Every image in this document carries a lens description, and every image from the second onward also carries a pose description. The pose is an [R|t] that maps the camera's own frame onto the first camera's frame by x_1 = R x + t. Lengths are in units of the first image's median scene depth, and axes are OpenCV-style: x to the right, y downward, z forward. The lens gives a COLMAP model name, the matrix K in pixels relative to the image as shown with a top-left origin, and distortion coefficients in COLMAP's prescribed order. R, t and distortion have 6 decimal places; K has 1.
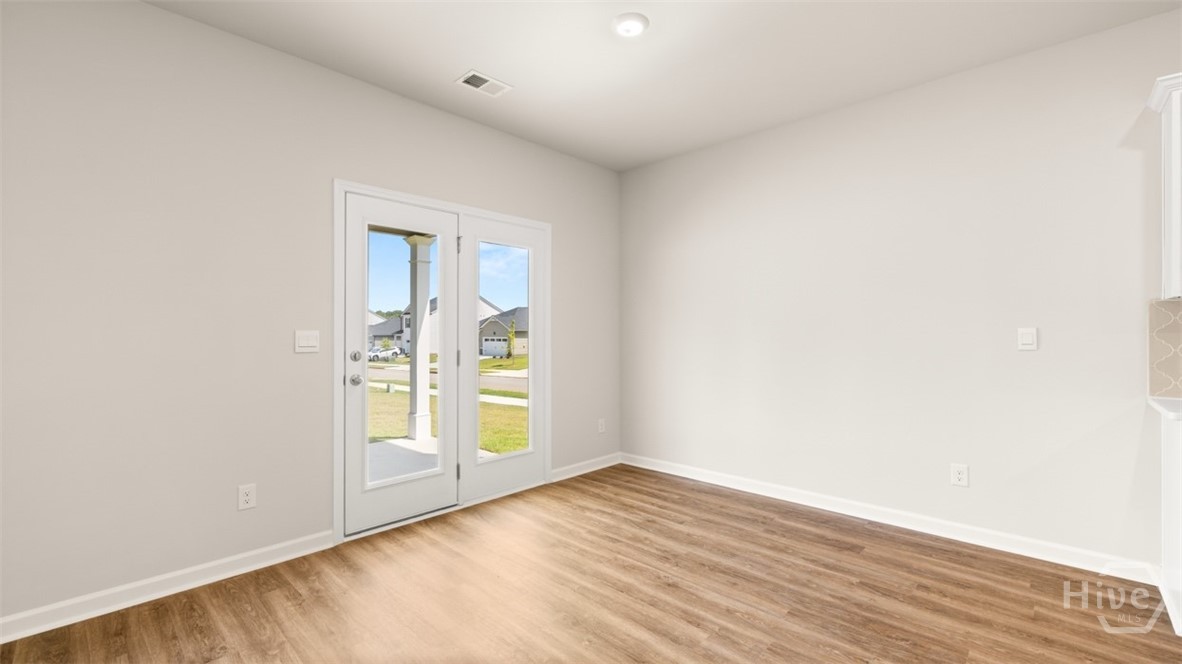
lens RADIAL K [[494.2, 0, 591.0], [0, 494.2, 332.0], [0, 0, 1]] dist [0.002532, 0.000043]
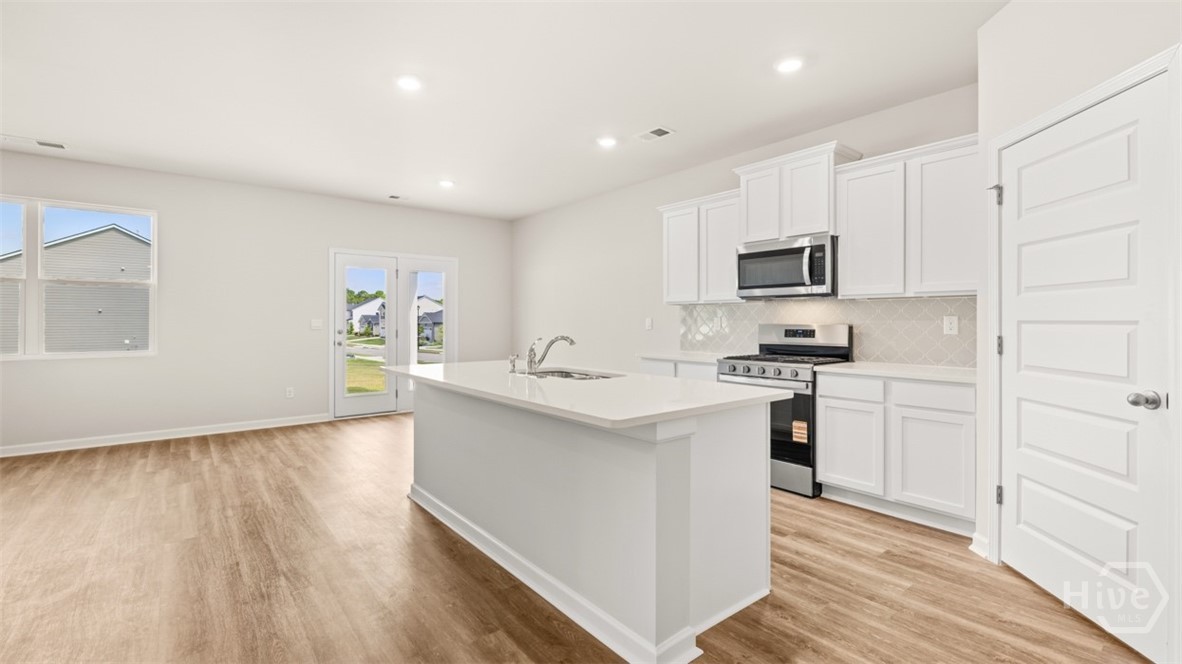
lens RADIAL K [[511.0, 0, 592.2], [0, 511.0, 321.5], [0, 0, 1]] dist [-0.001381, -0.000043]
pose [[0.992469, 0.001214, -0.122486, 0.895965], [-0.000615, 0.999988, 0.004934, -0.006149], [0.122490, -0.004822, 0.992458, -1.068304]]
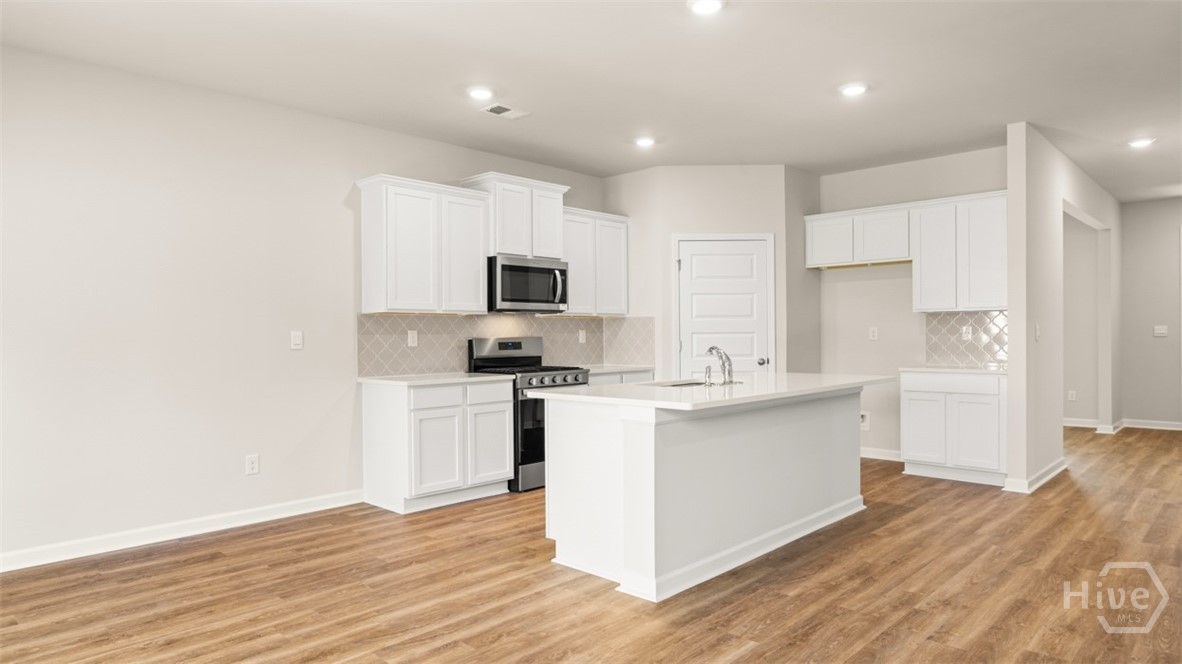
lens RADIAL K [[698.0, 0, 591.0], [0, 698.0, 332.0], [0, 0, 1]] dist [-0.004489, -0.001584]
pose [[-0.001571, 0.005393, 0.999984, -0.866032], [0.004621, 0.999975, -0.005386, 0.005938], [-0.999988, 0.004612, -0.001596, 0.263715]]
